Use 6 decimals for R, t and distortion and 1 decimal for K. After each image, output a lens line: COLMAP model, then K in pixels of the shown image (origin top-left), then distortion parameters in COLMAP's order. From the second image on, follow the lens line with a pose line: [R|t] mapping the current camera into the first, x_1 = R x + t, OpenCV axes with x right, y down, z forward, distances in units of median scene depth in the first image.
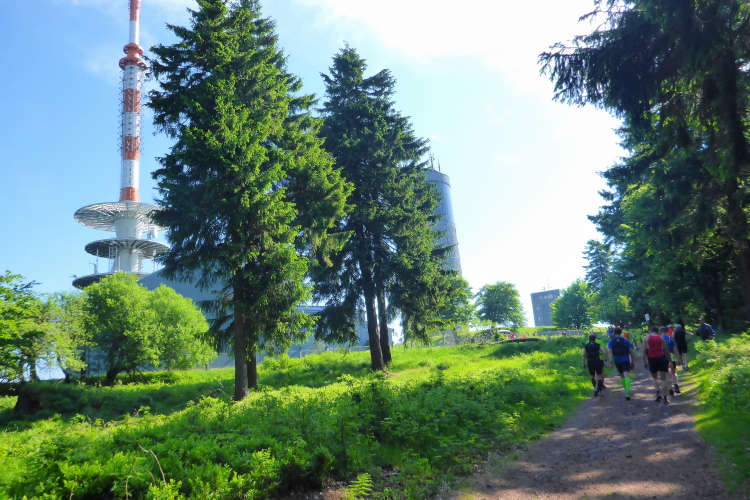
lens RADIAL K [[654.4, 0, 375.0], [0, 654.4, 250.0], [0, 0, 1]] dist [-0.014880, -0.007761]
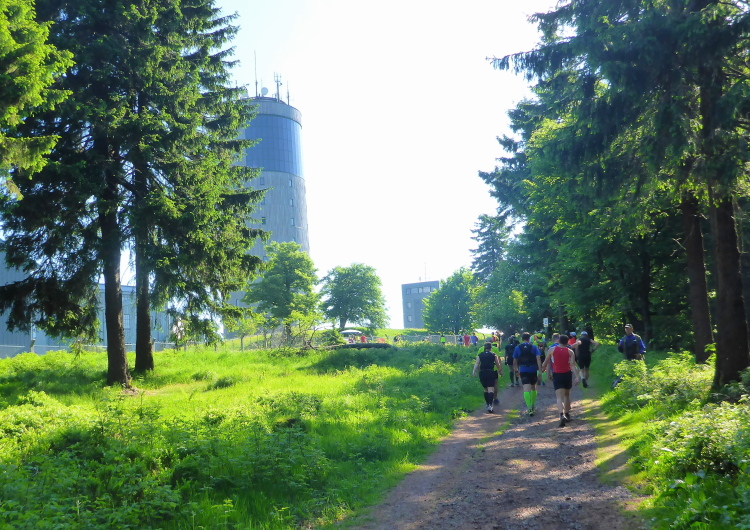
lens RADIAL K [[871.4, 0, 374.6], [0, 871.4, 351.3], [0, 0, 1]] dist [-0.028611, -0.045723]
pose [[0.978775, 0.044337, 0.200082, 0.043700], [-0.073579, 0.987247, 0.141170, 0.013444], [-0.191272, -0.152896, 0.969556, 0.105388]]
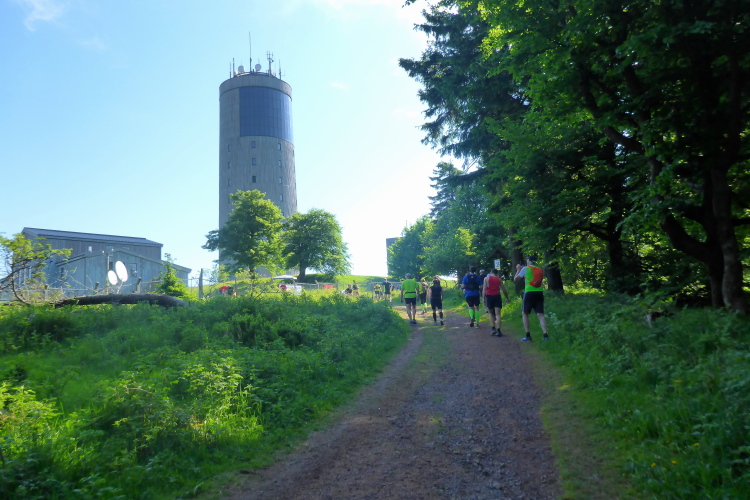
lens RADIAL K [[654.4, 0, 375.0], [0, 654.4, 250.0], [0, 0, 1]] dist [-0.014880, -0.007761]
pose [[0.981582, 0.055783, 0.182716, 0.225184], [-0.070570, 0.994650, 0.075445, 0.059130], [-0.177530, -0.086950, 0.980267, 0.499046]]
